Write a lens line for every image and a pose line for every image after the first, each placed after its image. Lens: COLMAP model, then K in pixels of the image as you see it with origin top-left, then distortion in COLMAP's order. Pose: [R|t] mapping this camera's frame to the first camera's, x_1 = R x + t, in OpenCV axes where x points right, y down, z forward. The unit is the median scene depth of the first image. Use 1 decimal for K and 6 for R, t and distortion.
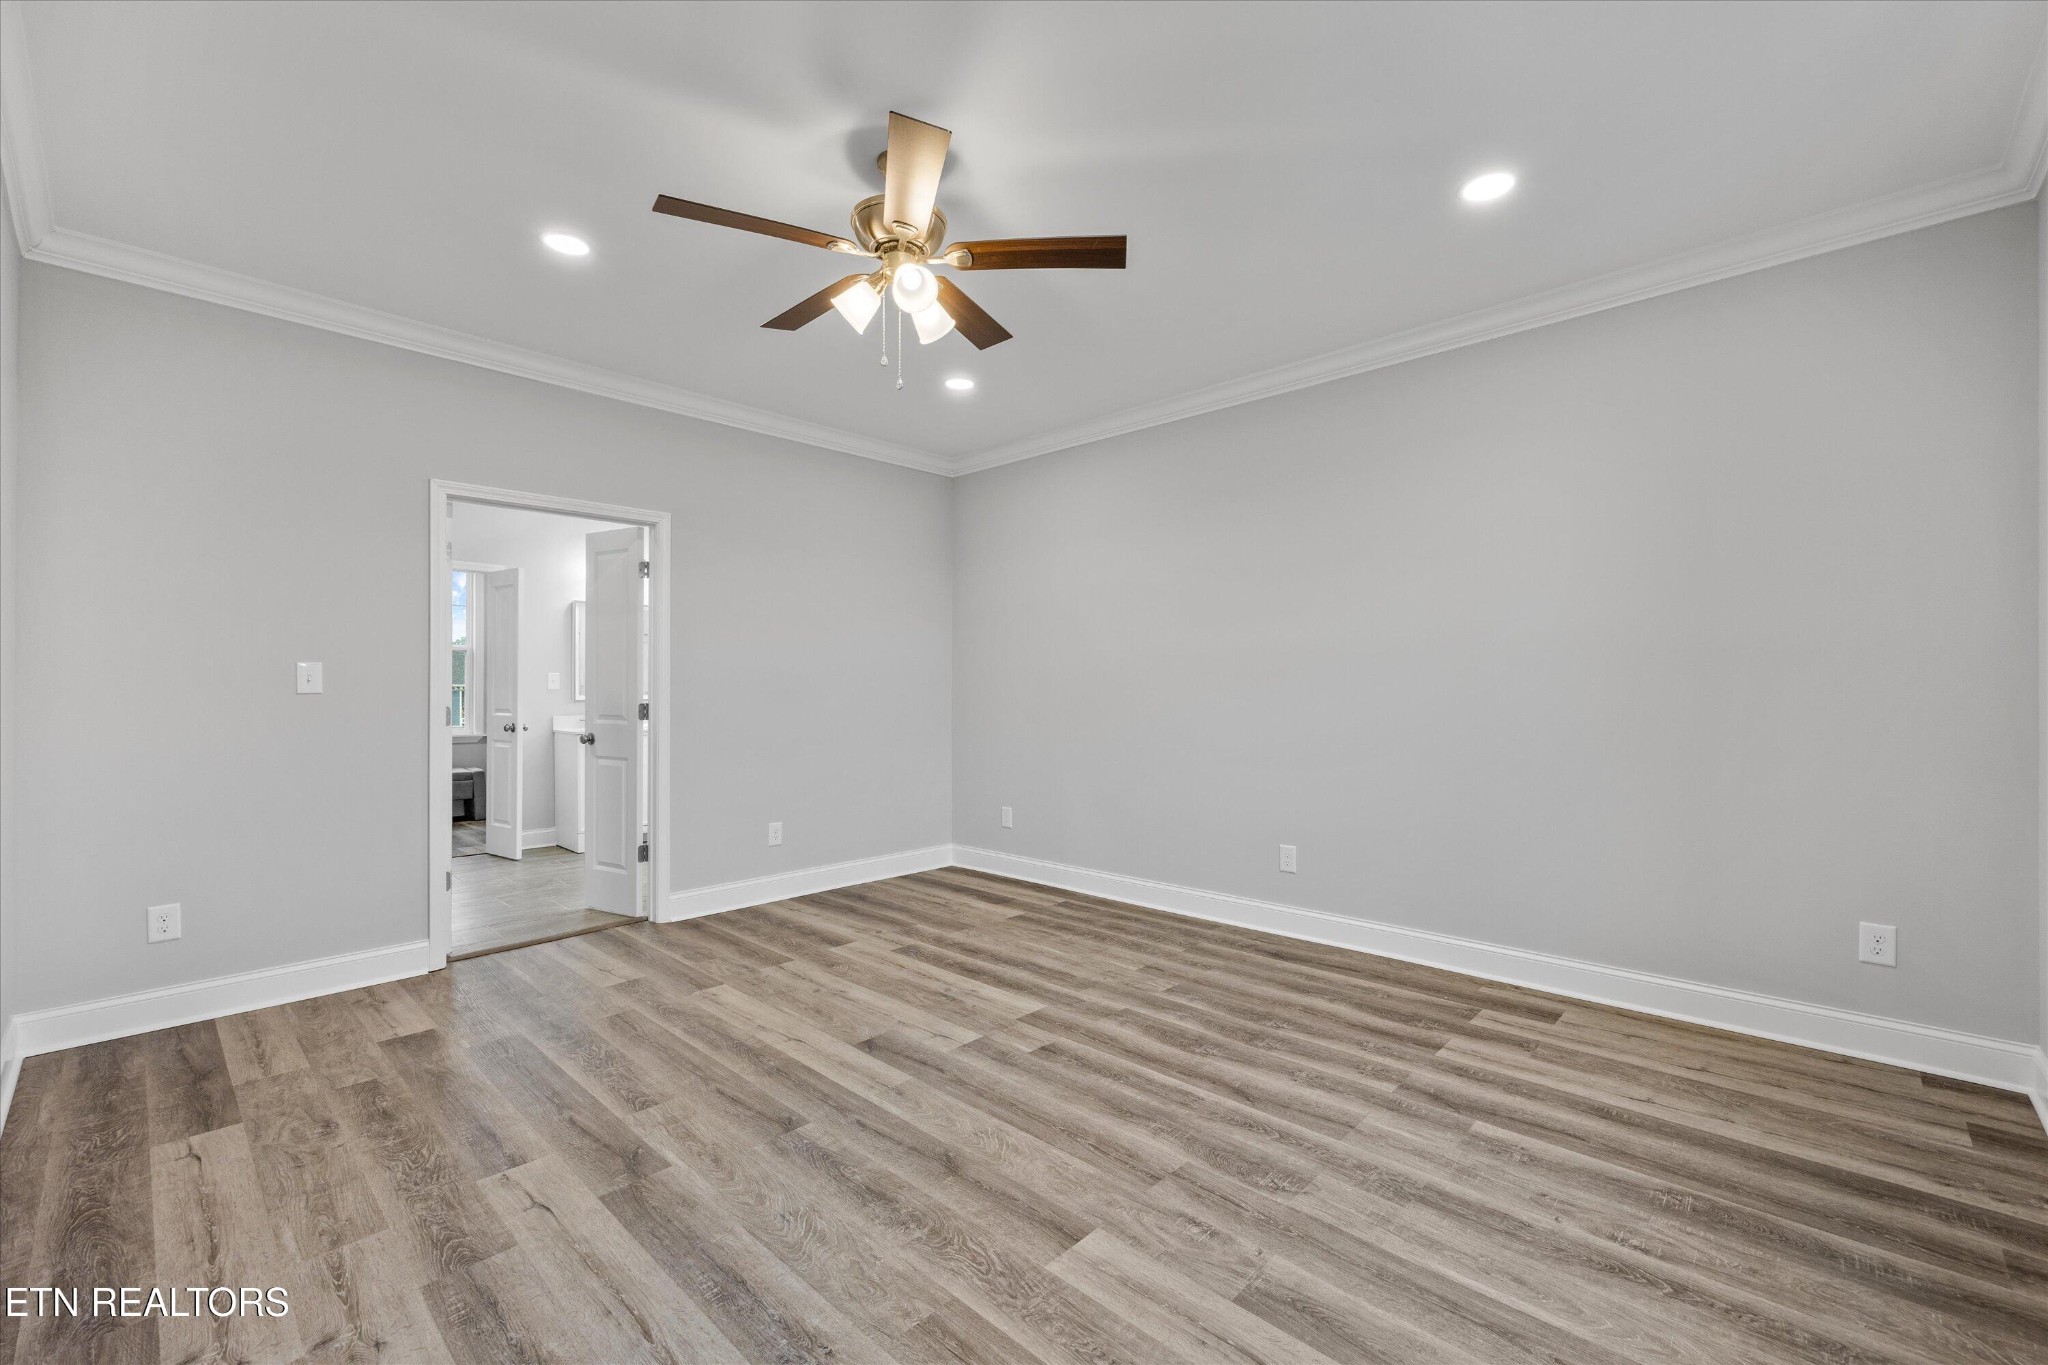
lens RADIAL K [[824.2, 0, 1024.0], [0, 824.2, 682.5], [0, 0, 1]] dist [-0.000246, -0.000304]
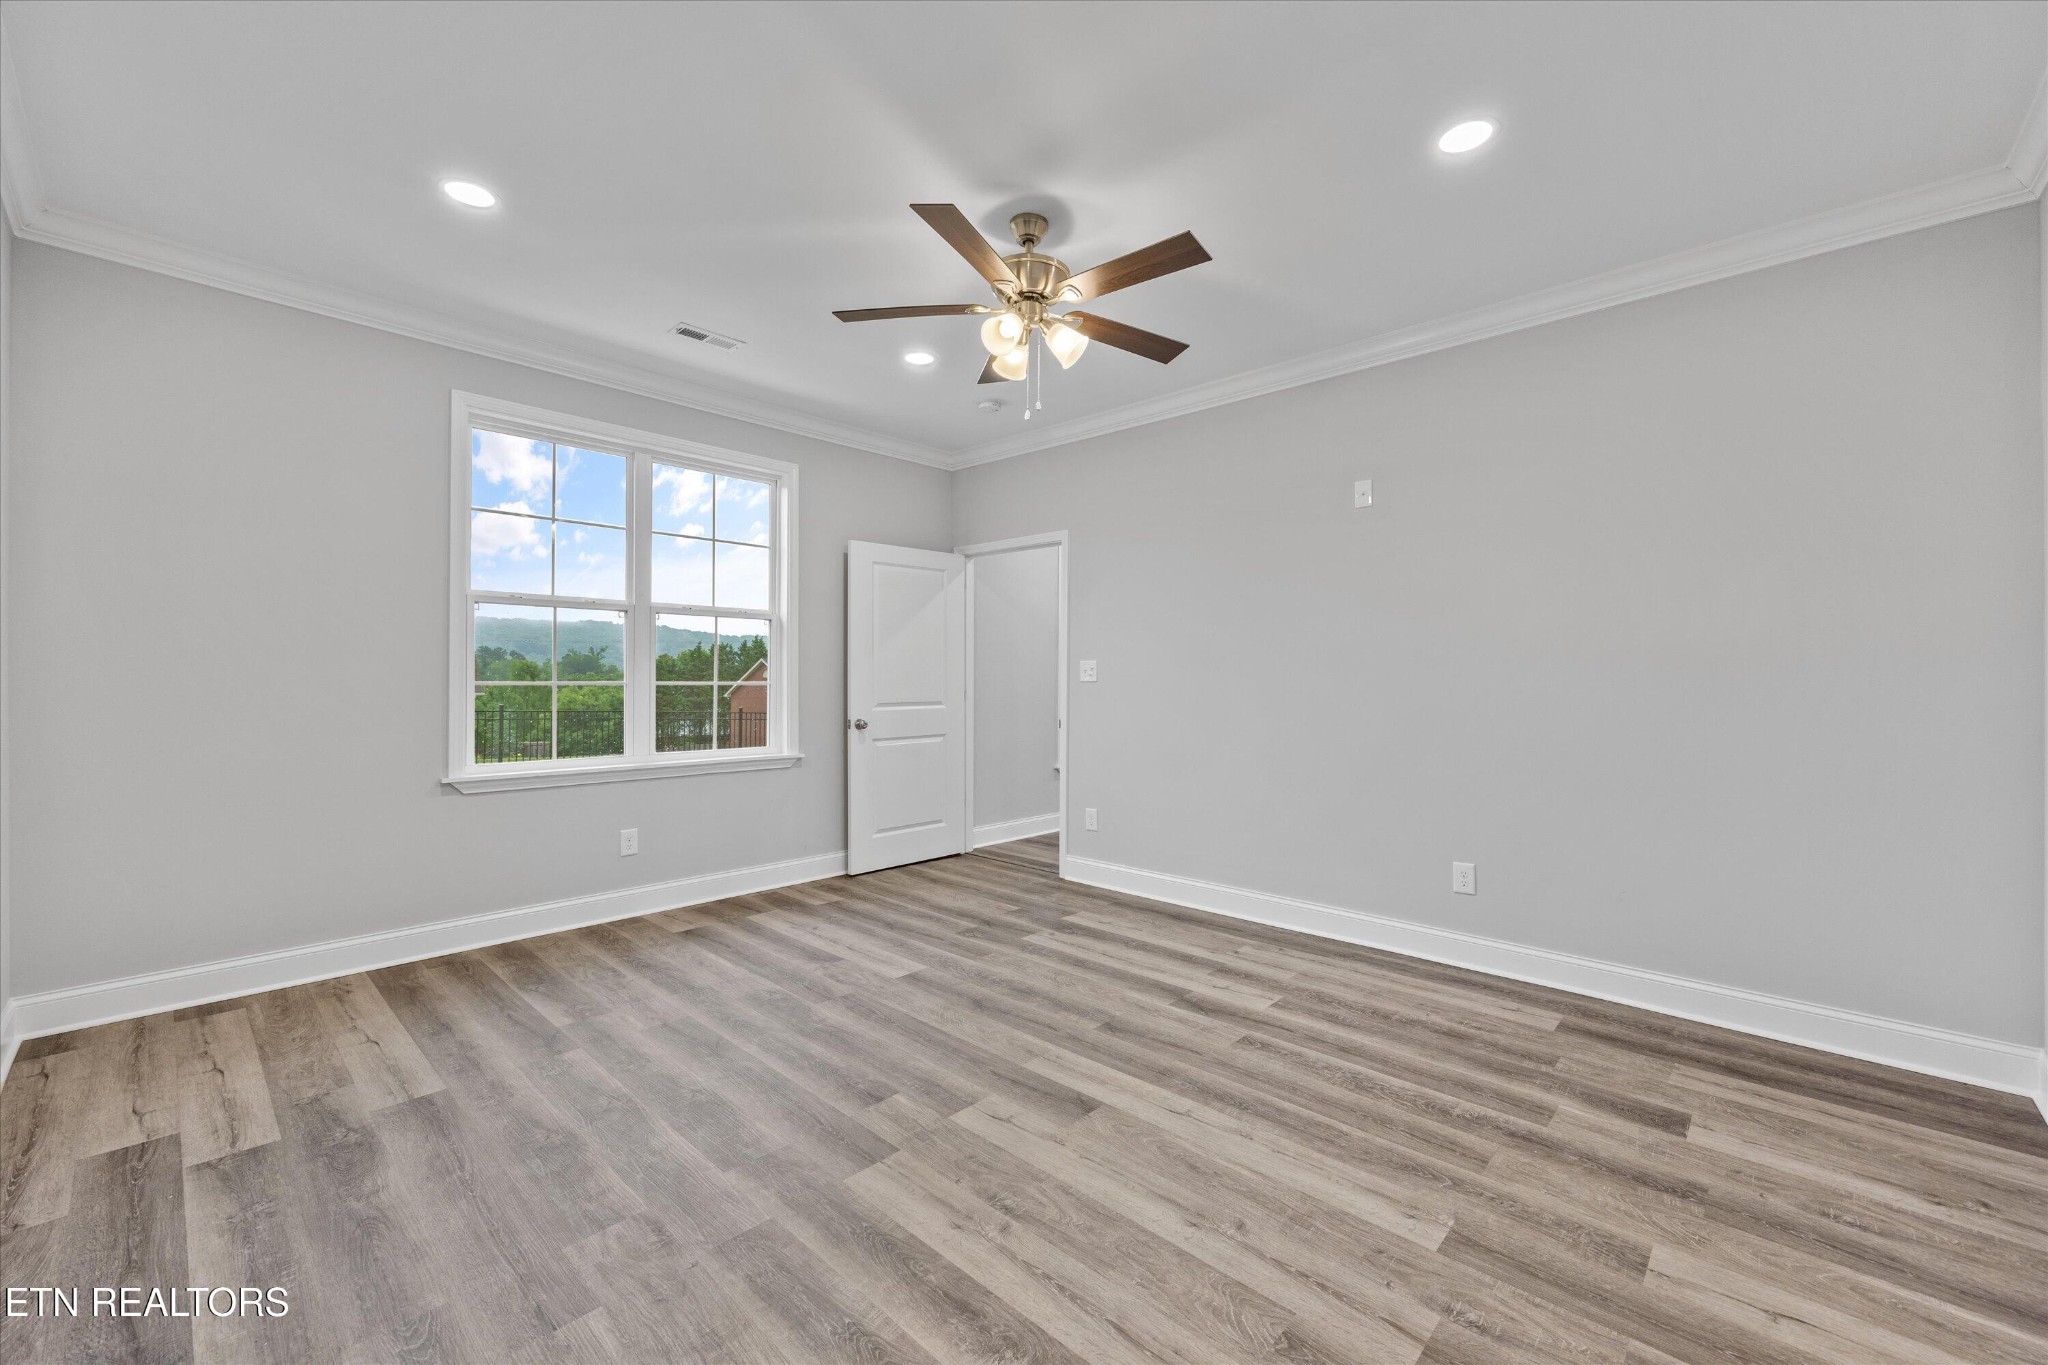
lens RADIAL K [[824.2, 0, 1024.0], [0, 824.2, 682.5], [0, 0, 1]] dist [-0.000246, -0.000304]
pose [[-0.999988, -0.000227, -0.004985, -0.136502], [-0.000239, 0.999997, 0.002518, 0.007890], [0.004985, 0.002519, -0.999984, 2.067540]]
